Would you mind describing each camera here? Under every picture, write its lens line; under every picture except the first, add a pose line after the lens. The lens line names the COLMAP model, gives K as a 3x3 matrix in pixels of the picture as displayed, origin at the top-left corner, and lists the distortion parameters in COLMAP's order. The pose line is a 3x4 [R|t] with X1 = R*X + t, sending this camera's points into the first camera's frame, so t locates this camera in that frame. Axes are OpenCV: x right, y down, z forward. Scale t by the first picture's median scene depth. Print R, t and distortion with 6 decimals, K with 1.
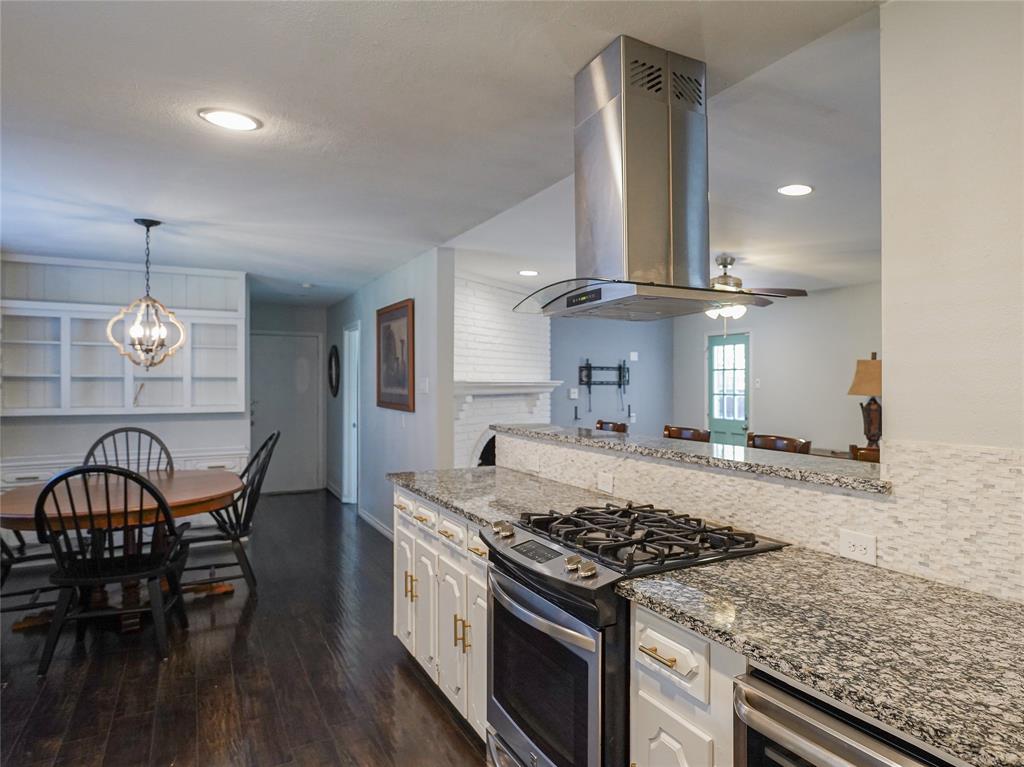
lens RADIAL K [[631.6, 0, 512.0], [0, 631.6, 383.5], [0, 0, 1]] dist [-0.001701, -0.000744]
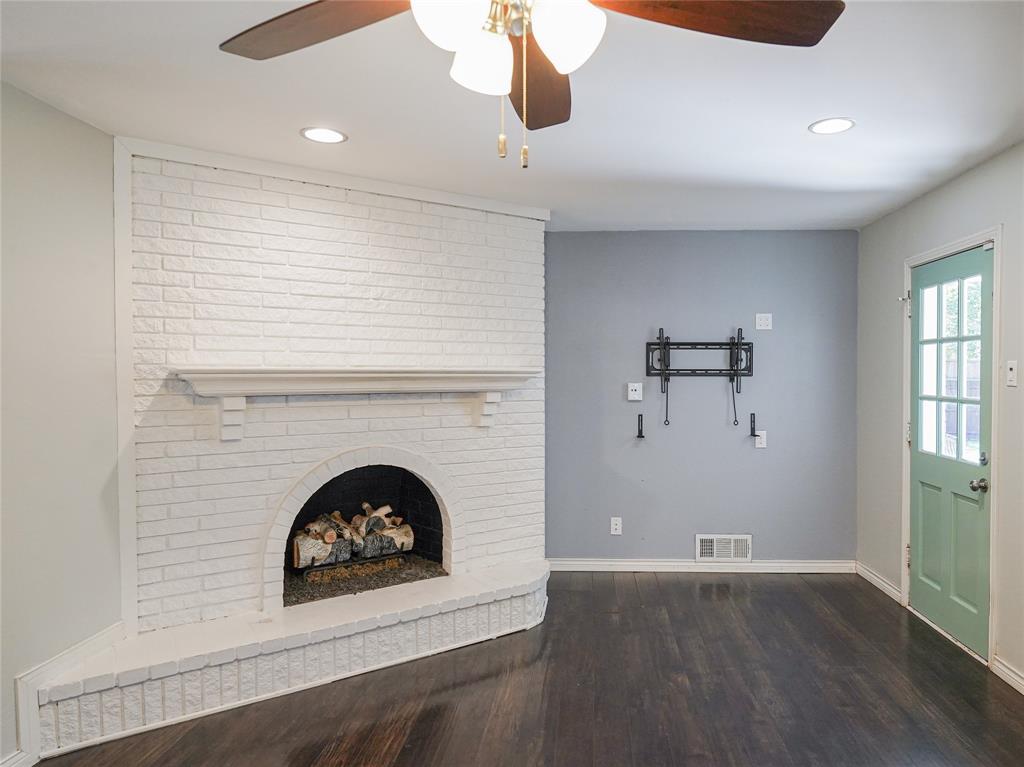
lens RADIAL K [[631.6, 0, 512.0], [0, 631.6, 383.5], [0, 0, 1]] dist [-0.001701, -0.000744]
pose [[0.886300, 0.006759, -0.463061, 0.258333], [0.000164, 0.999889, 0.014908, 0.000566], [0.463111, -0.013289, 0.886201, 0.454163]]
